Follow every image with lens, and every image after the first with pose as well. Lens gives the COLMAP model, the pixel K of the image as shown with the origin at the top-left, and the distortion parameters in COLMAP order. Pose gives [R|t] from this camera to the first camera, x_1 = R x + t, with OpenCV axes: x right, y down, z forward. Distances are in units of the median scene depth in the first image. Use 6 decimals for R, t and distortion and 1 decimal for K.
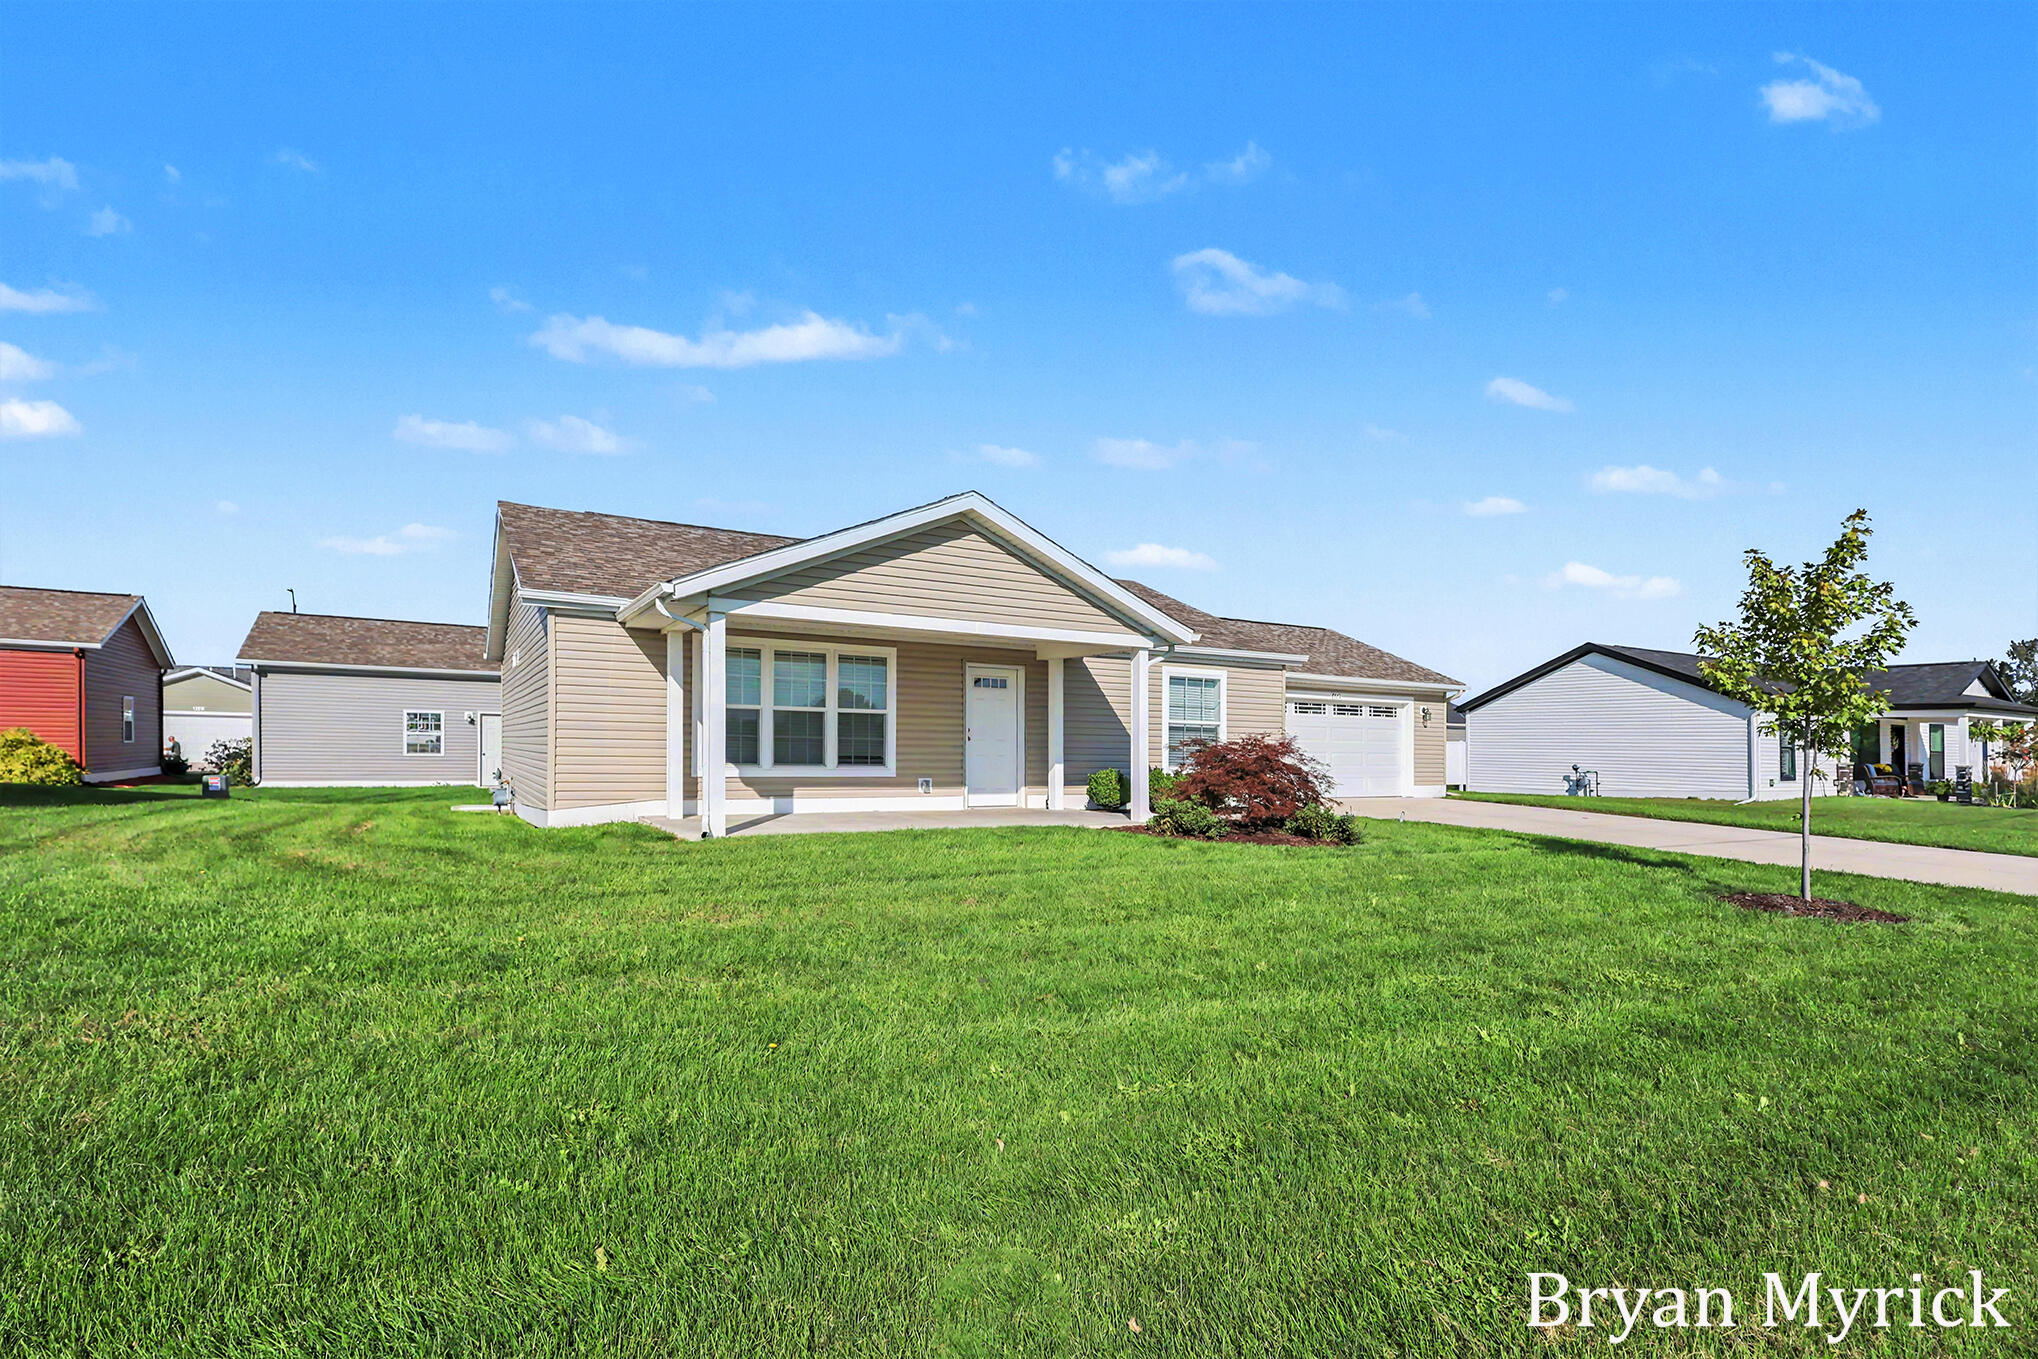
lens RADIAL K [[964.9, 0, 969.7], [0, 964.9, 748.3], [0, 0, 1]] dist [-0.000932, -0.000092]
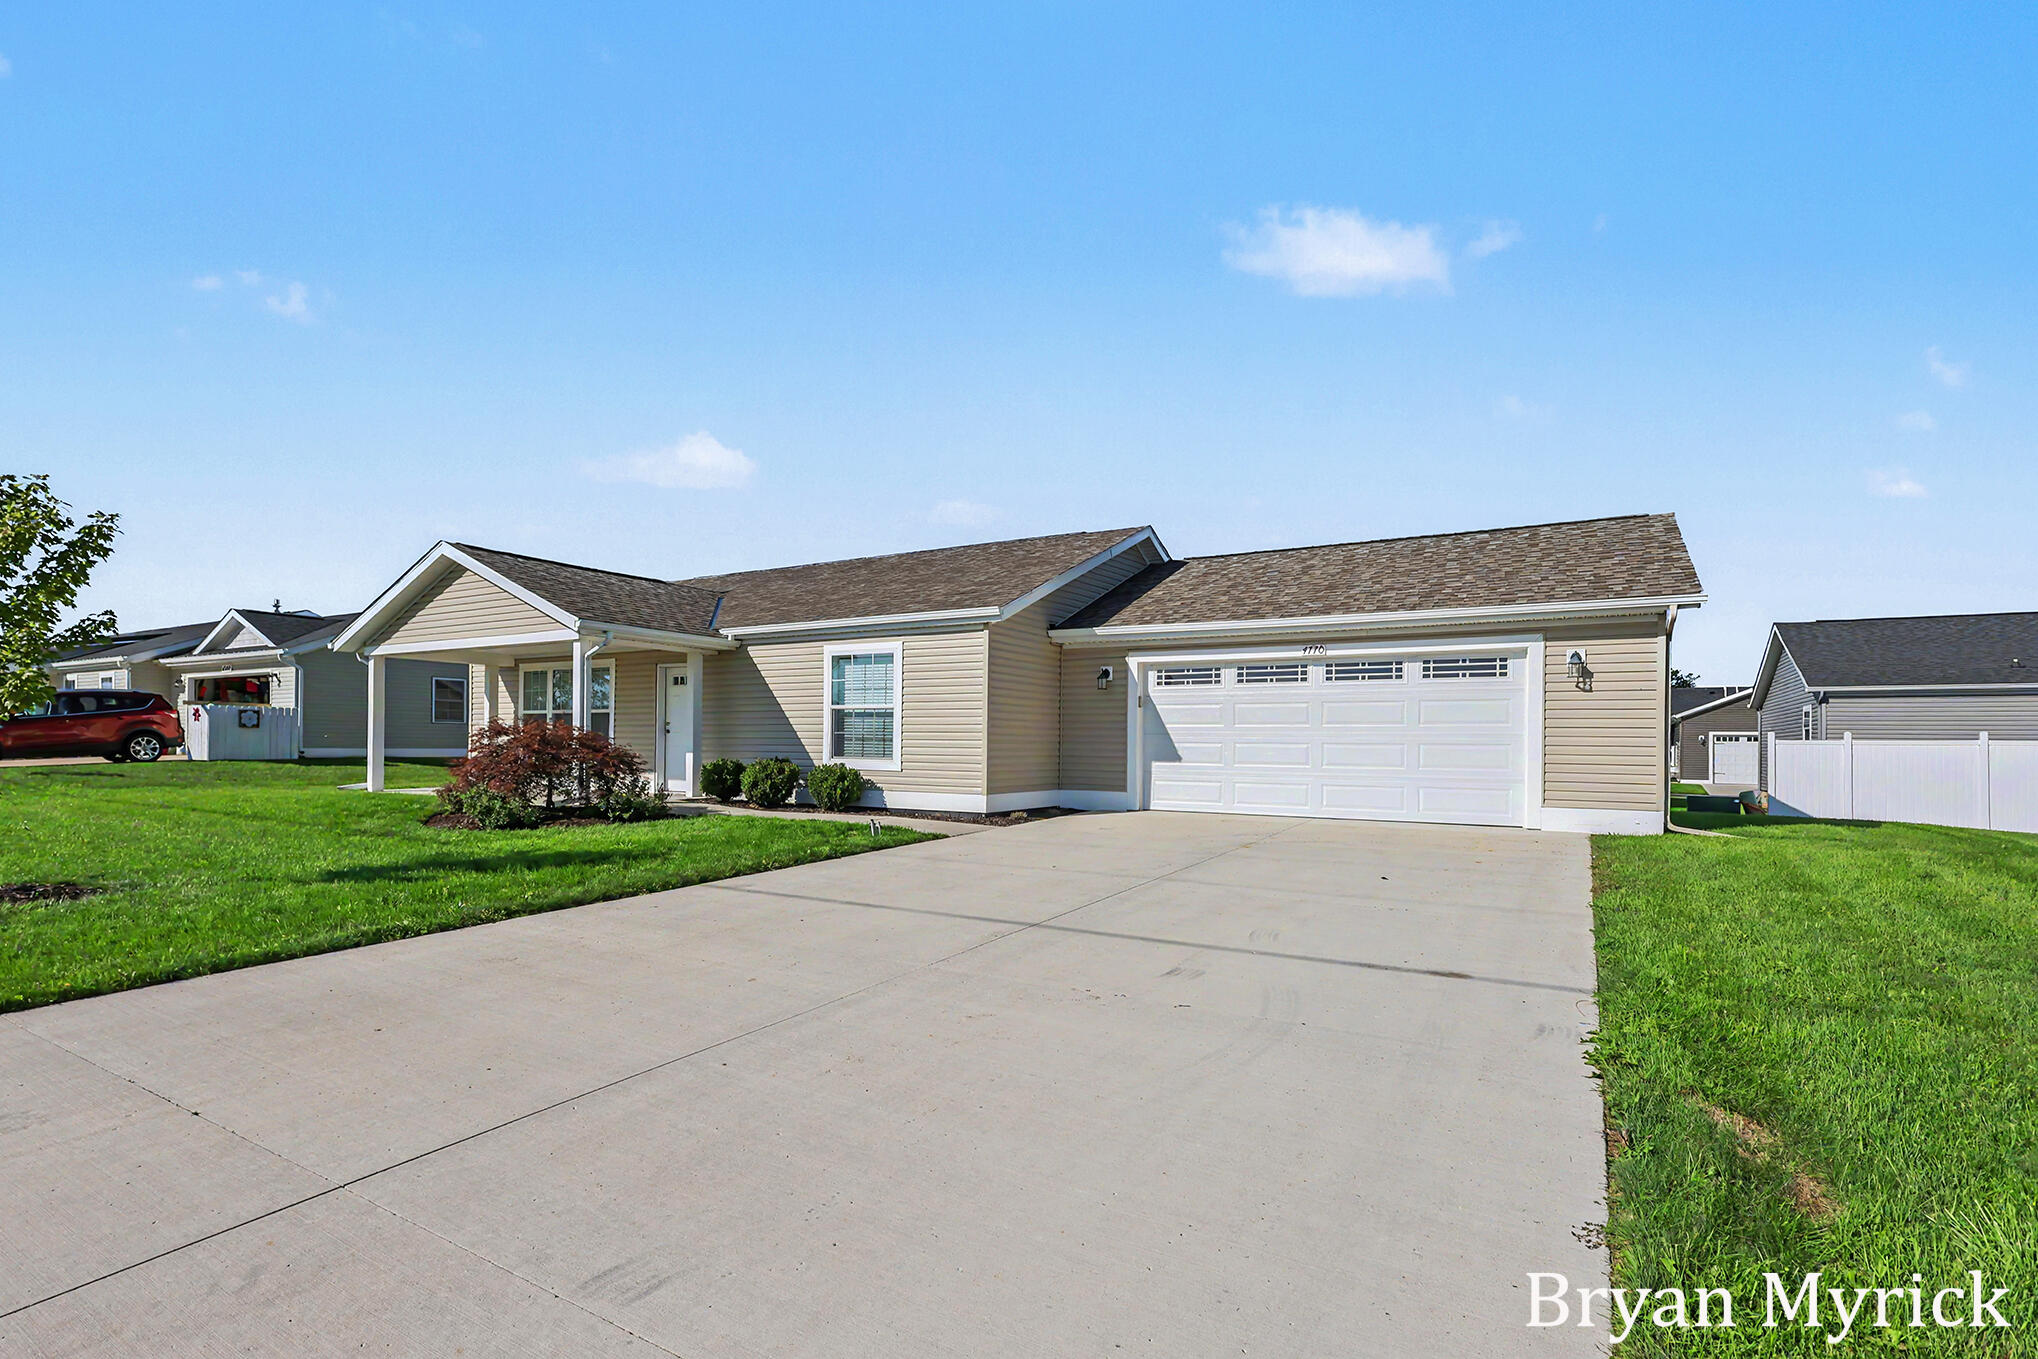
lens RADIAL K [[917.8, 0, 1016.2], [0, 917.8, 748.6], [0, 0, 1]] dist [0.002368, 0.000032]
pose [[0.514302, 0.000629, -0.857609, 1.199661], [-0.000721, 1.000000, 0.000302, 0.011626], [0.857609, 0.000463, 0.514303, 0.841179]]
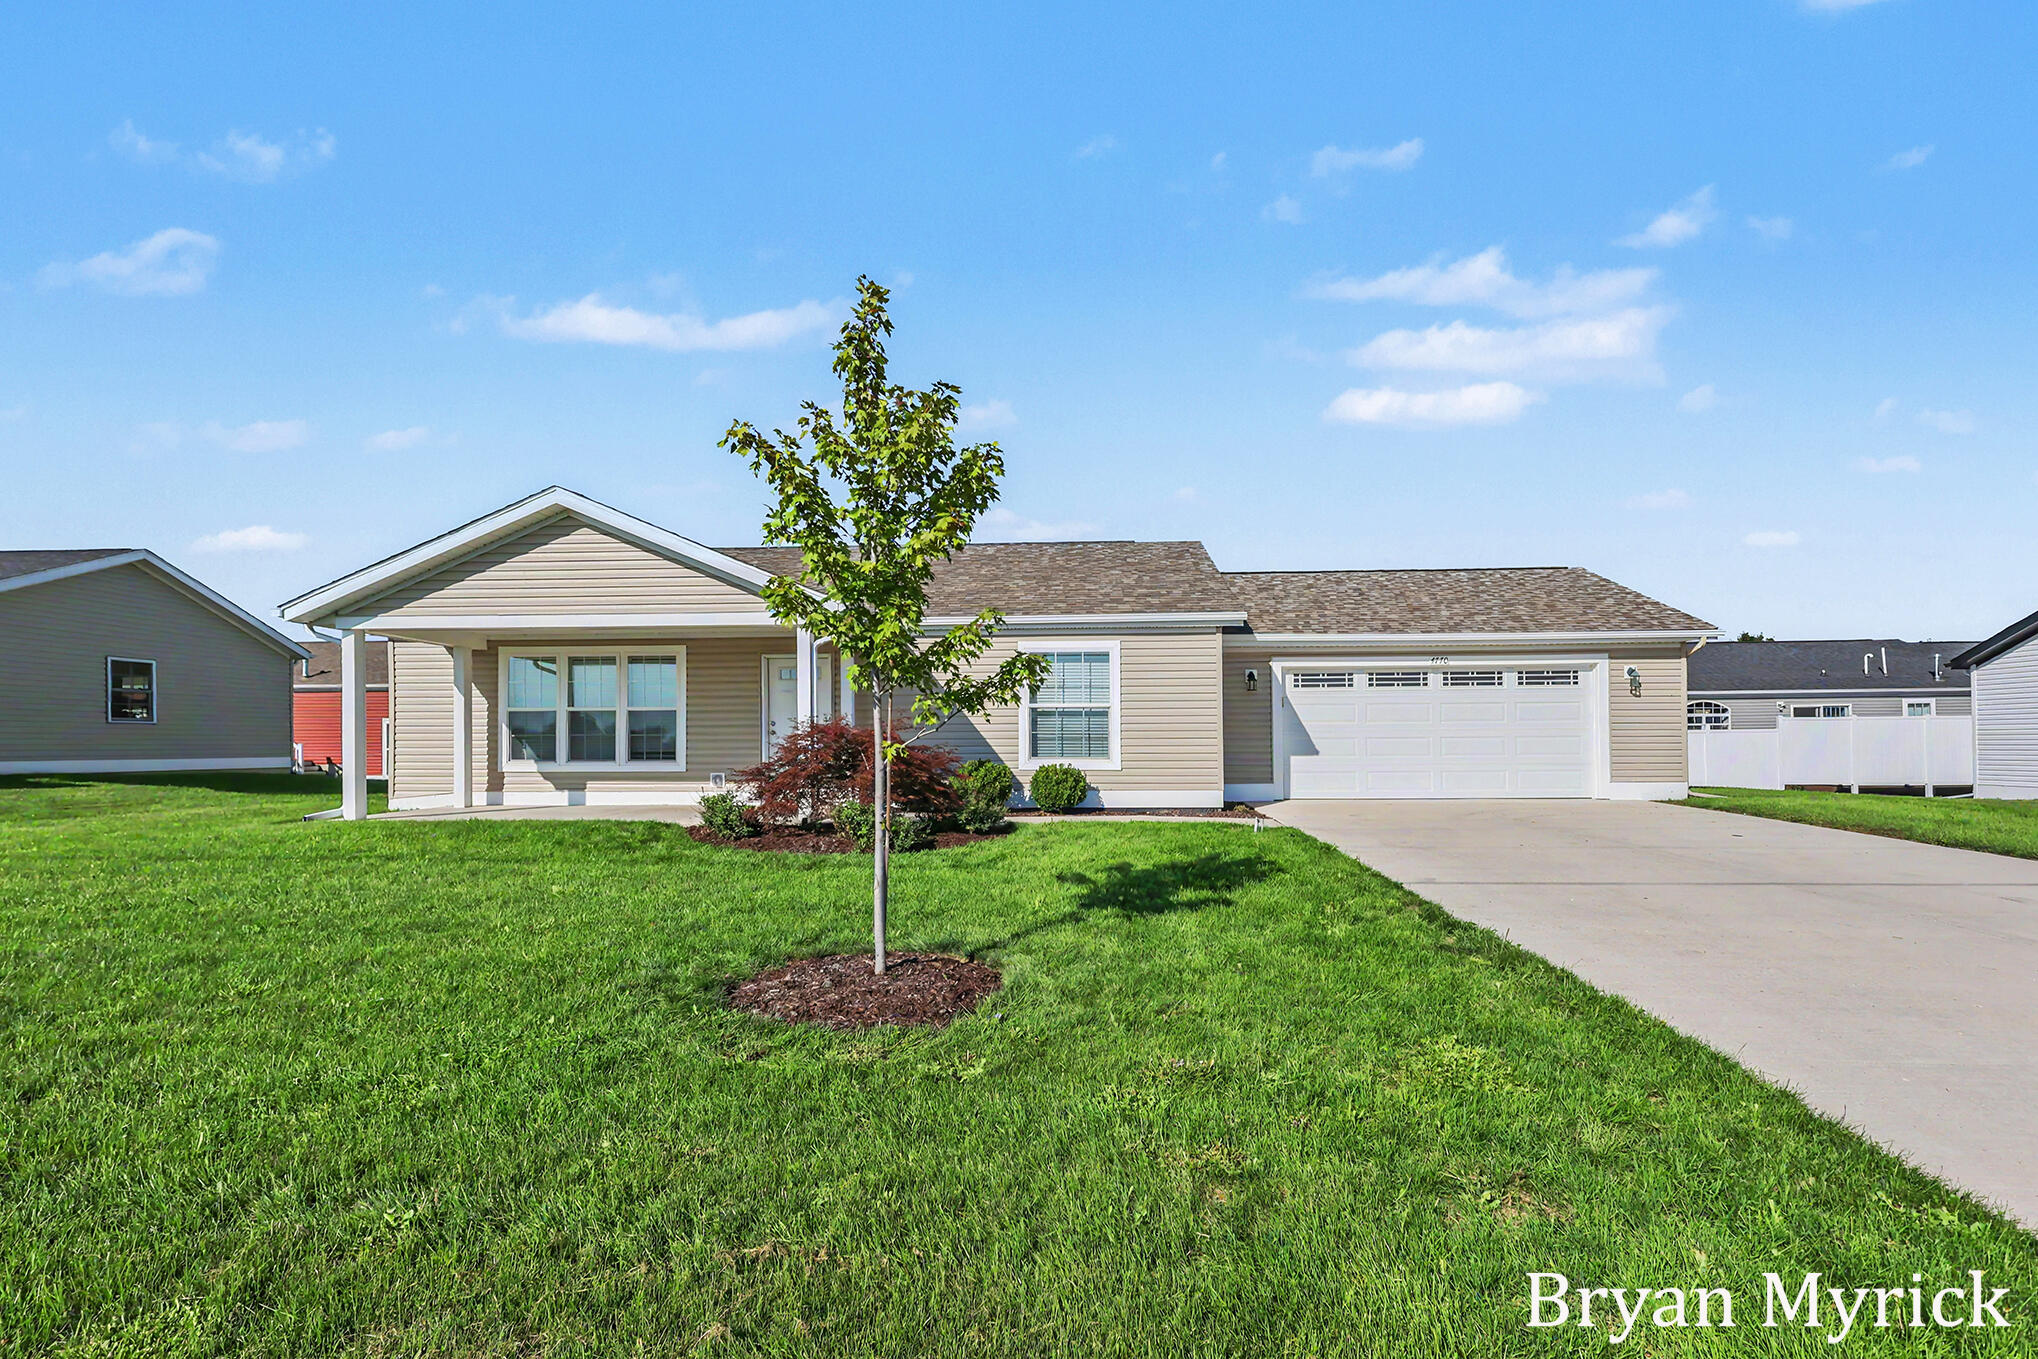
lens RADIAL K [[917.8, 0, 1016.2], [0, 917.8, 748.6], [0, 0, 1]] dist [0.002368, 0.000032]
pose [[0.844883, -0.016031, -0.534711, 0.741652], [0.017286, 0.999847, -0.002663, 0.013953], [0.534672, -0.006993, 0.845031, 0.366325]]
